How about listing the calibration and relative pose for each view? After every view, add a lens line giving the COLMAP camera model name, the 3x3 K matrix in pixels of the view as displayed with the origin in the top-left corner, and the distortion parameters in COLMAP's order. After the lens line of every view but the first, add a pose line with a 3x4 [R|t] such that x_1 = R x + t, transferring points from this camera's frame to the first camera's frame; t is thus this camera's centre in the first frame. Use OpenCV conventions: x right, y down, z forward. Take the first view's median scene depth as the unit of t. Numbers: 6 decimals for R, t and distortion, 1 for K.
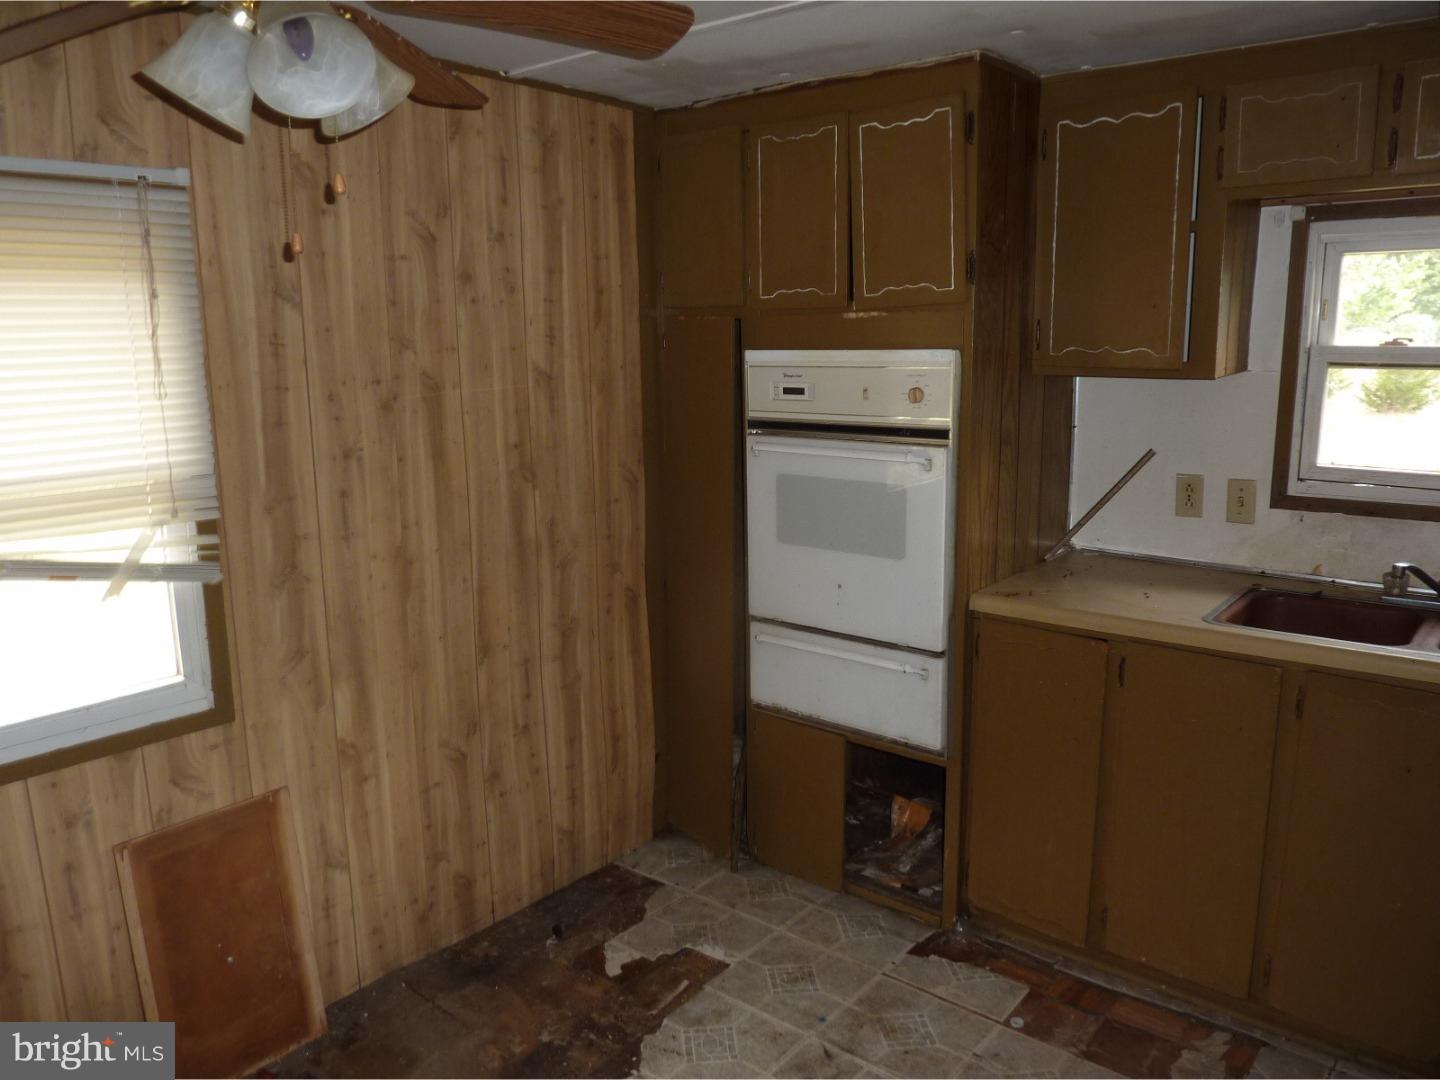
lens RADIAL K [[1077.6, 0, 720.0], [0, 1077.6, 540.0], [0, 0, 1]] dist [-0.006020, -0.004630]
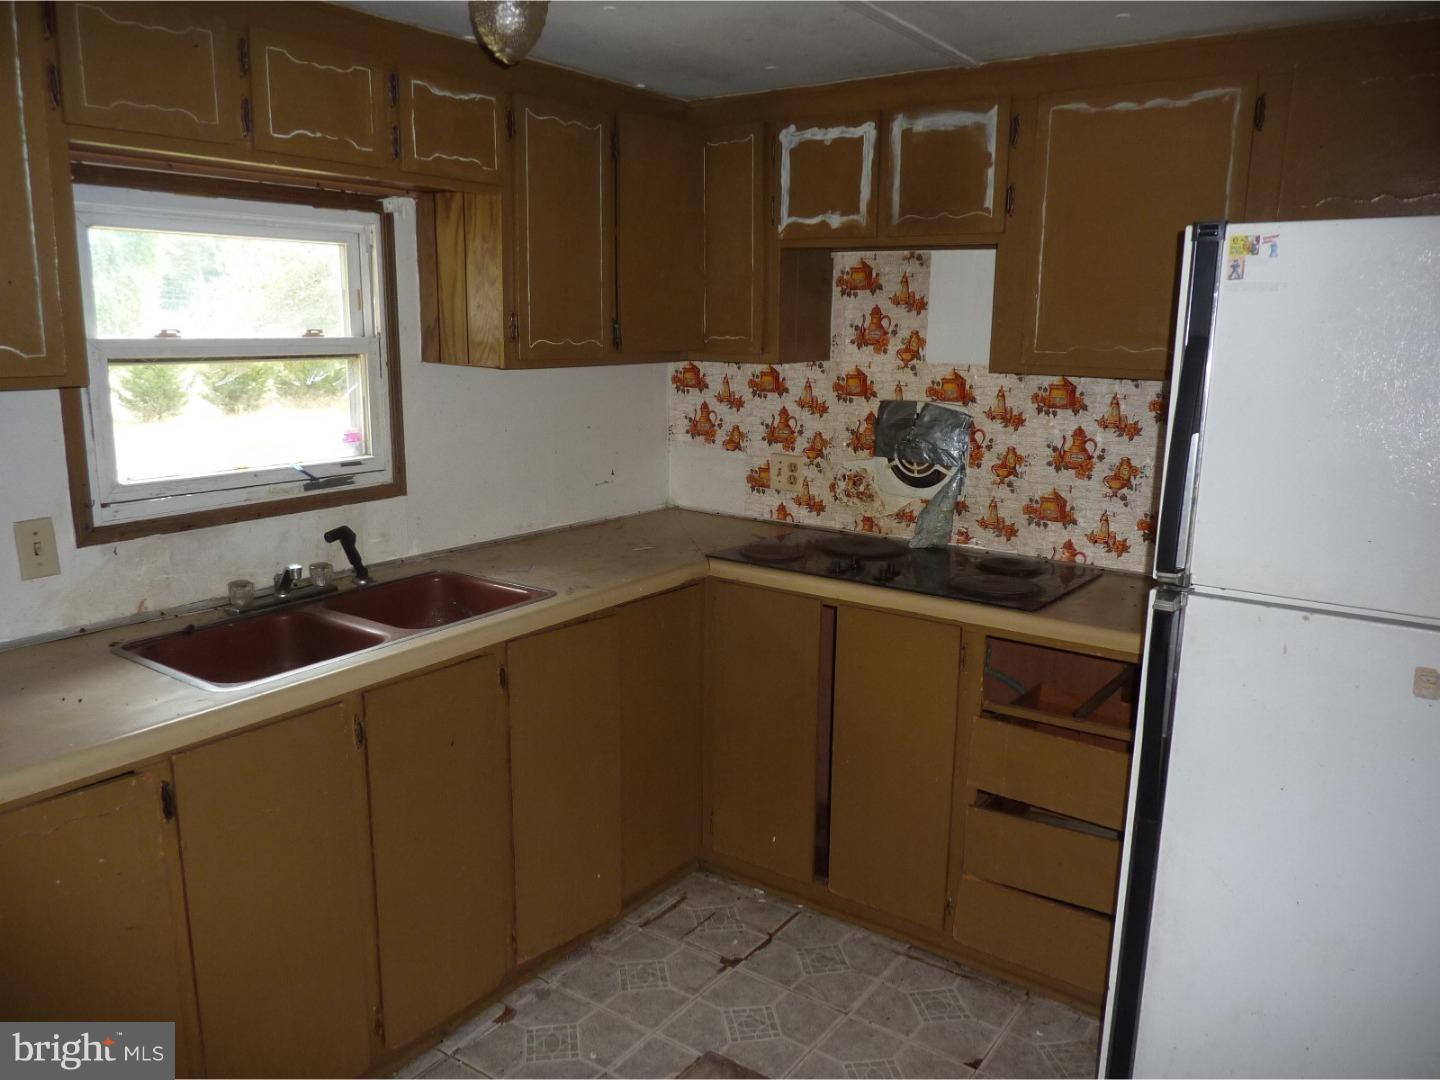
lens RADIAL K [[1077.6, 0, 720.0], [0, 1077.6, 540.0], [0, 0, 1]] dist [-0.006020, -0.004630]
pose [[-0.087420, -0.195118, 0.976876, -0.299856], [0.179475, 0.961499, 0.208107, -0.118414], [-0.979871, 0.193518, -0.049035, 0.603097]]
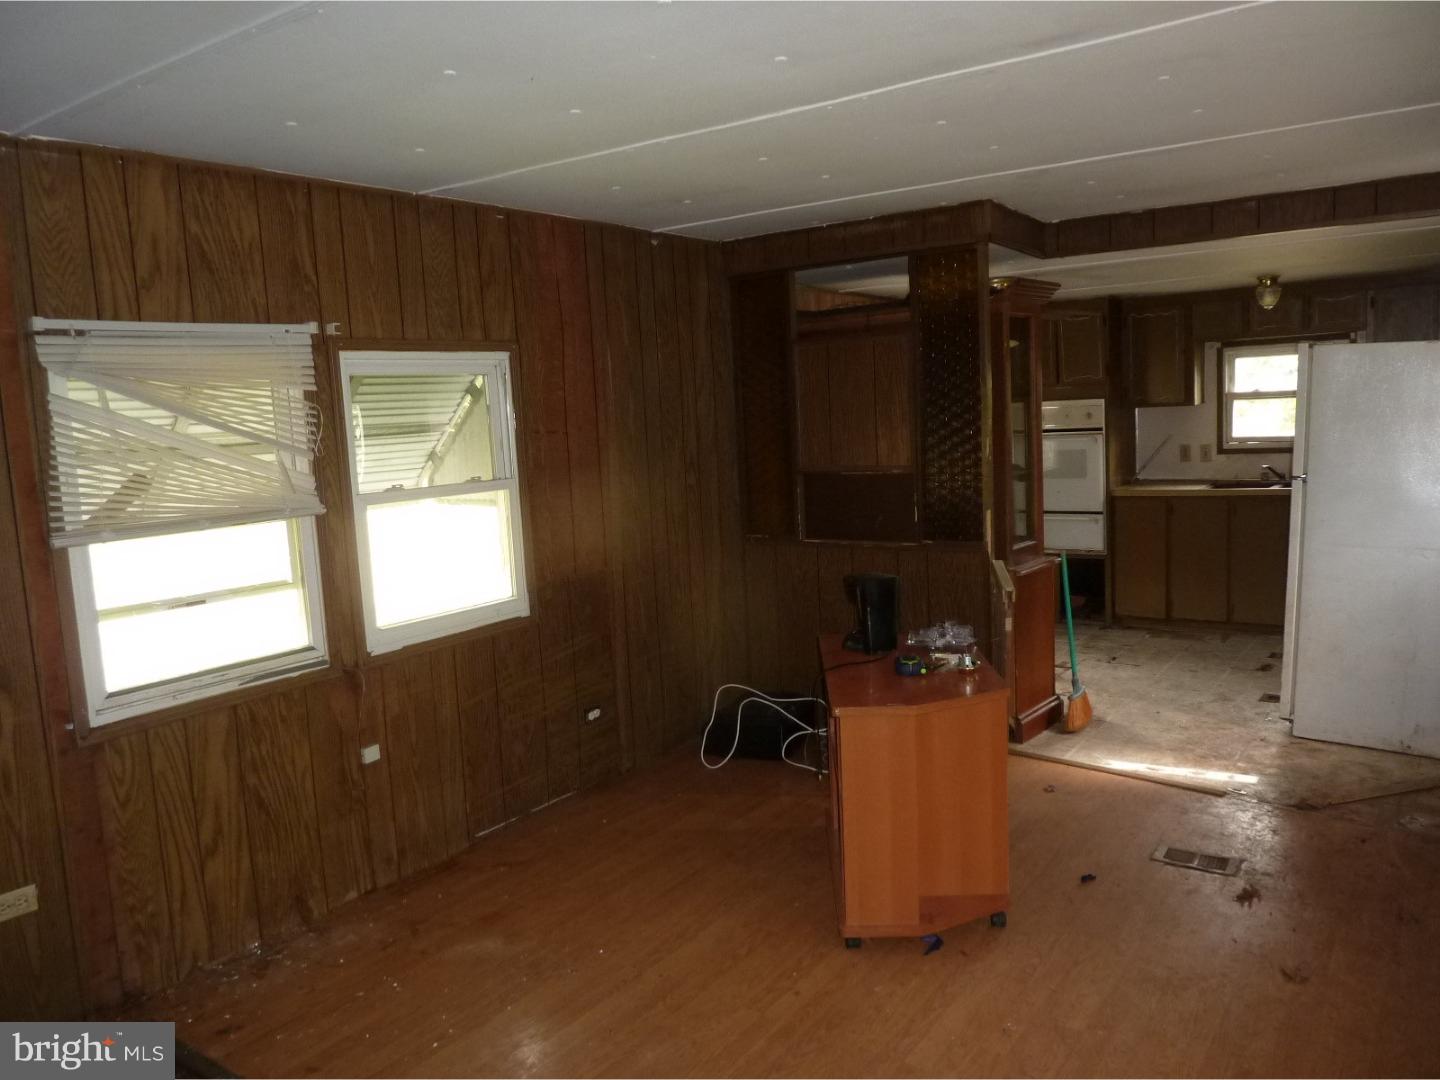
lens RADIAL K [[1077.6, 0, 720.0], [0, 1077.6, 540.0], [0, 0, 1]] dist [-0.006020, -0.004630]
pose [[0.997553, -0.047150, 0.051622, -0.871937], [0.050399, 0.996704, -0.063572, 0.293386], [-0.048455, 0.066018, 0.996641, -1.595603]]
